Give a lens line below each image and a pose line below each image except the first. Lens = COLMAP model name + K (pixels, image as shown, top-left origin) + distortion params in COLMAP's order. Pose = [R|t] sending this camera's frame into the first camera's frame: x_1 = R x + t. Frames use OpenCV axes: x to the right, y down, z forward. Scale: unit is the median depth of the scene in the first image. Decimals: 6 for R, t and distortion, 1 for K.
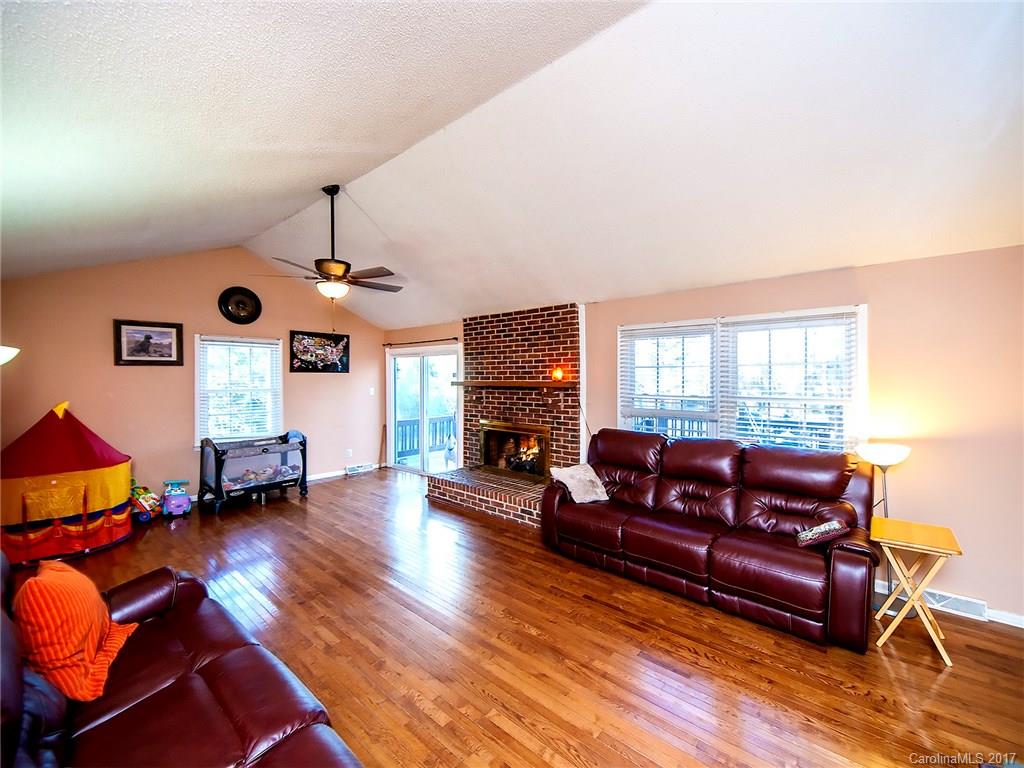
lens RADIAL K [[420.5, 0, 510.7], [0, 420.5, 374.5], [0, 0, 1]] dist [0.023702, -0.013860]
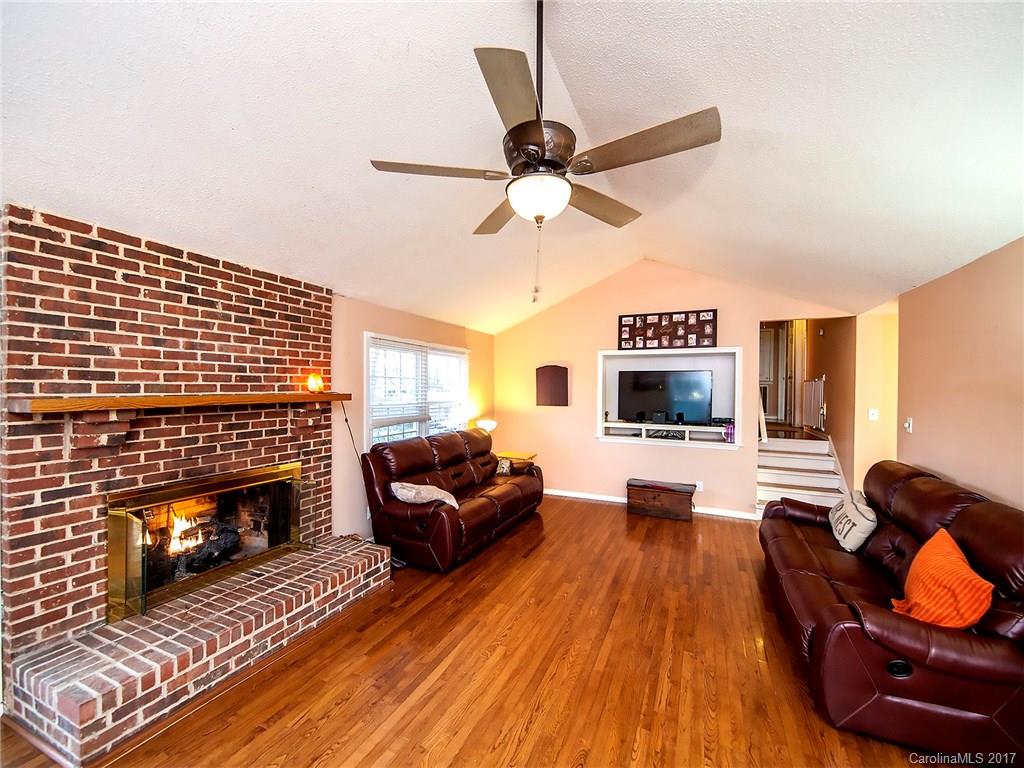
lens RADIAL K [[426.1, 0, 502.8], [0, 426.1, 391.7], [0, 0, 1]] dist [0.010086, -0.000512]
pose [[-0.279412, -0.008151, 0.960137, -0.629159], [-0.008497, 0.999946, 0.006016, 0.006712], [-0.960134, -0.006477, -0.279466, 0.856285]]
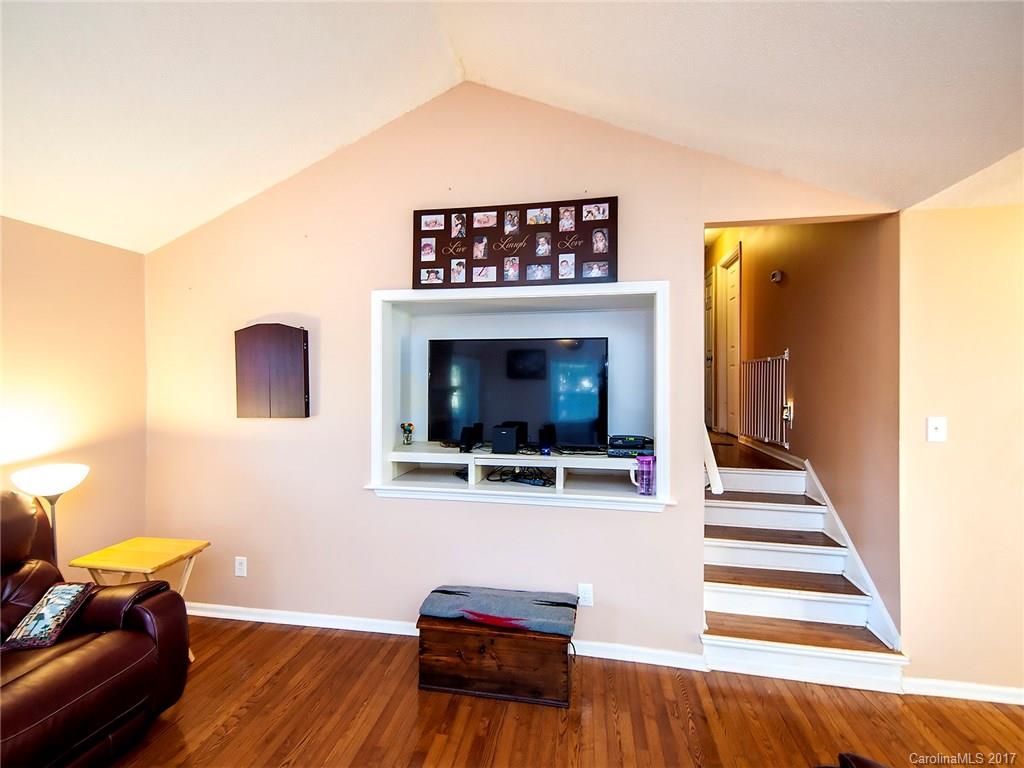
lens RADIAL K [[467.1, 0, 511.4], [0, 467.1, 378.7], [0, 0, 1]] dist [0.035540, -0.000076]
pose [[-0.521172, -0.000406, 0.853451, -0.151302], [-0.000221, 1.000000, 0.000341, 0.005340], [-0.853451, -0.000011, -0.521172, 0.431331]]
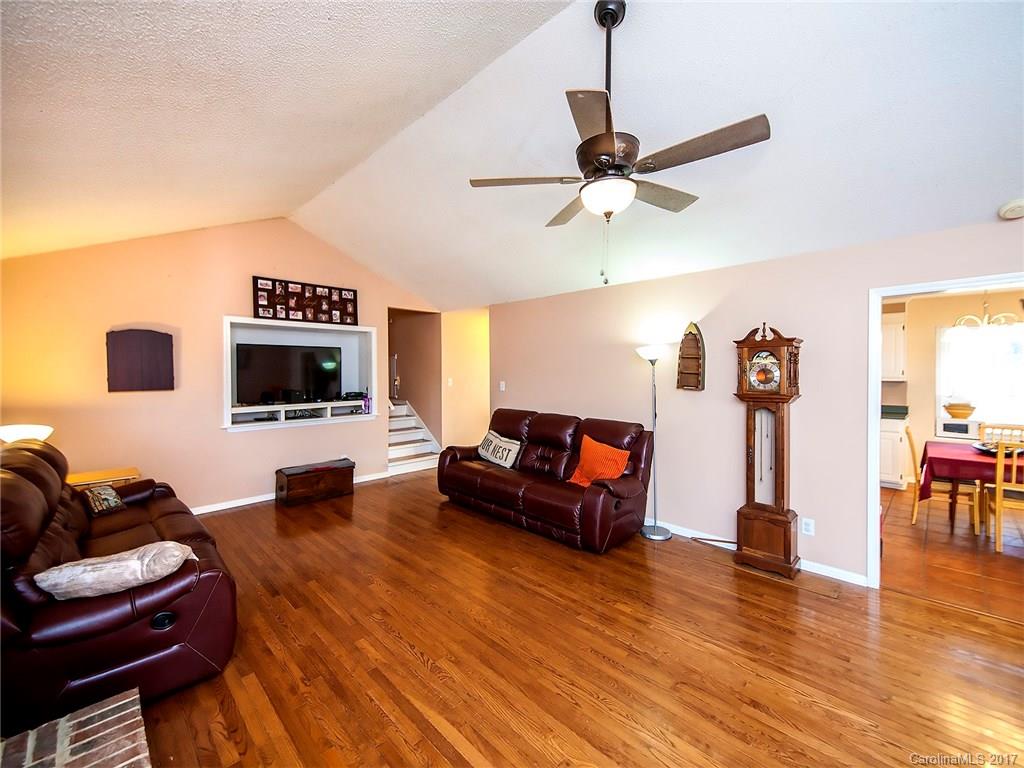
lens RADIAL K [[420.5, 0, 510.7], [0, 420.5, 374.5], [0, 0, 1]] dist [0.023702, -0.013860]
pose [[-0.998007, 0.003254, 0.063021, -0.242310], [0.003963, 0.999930, 0.011131, 0.016275], [-0.062981, 0.011359, -0.997950, 1.137629]]
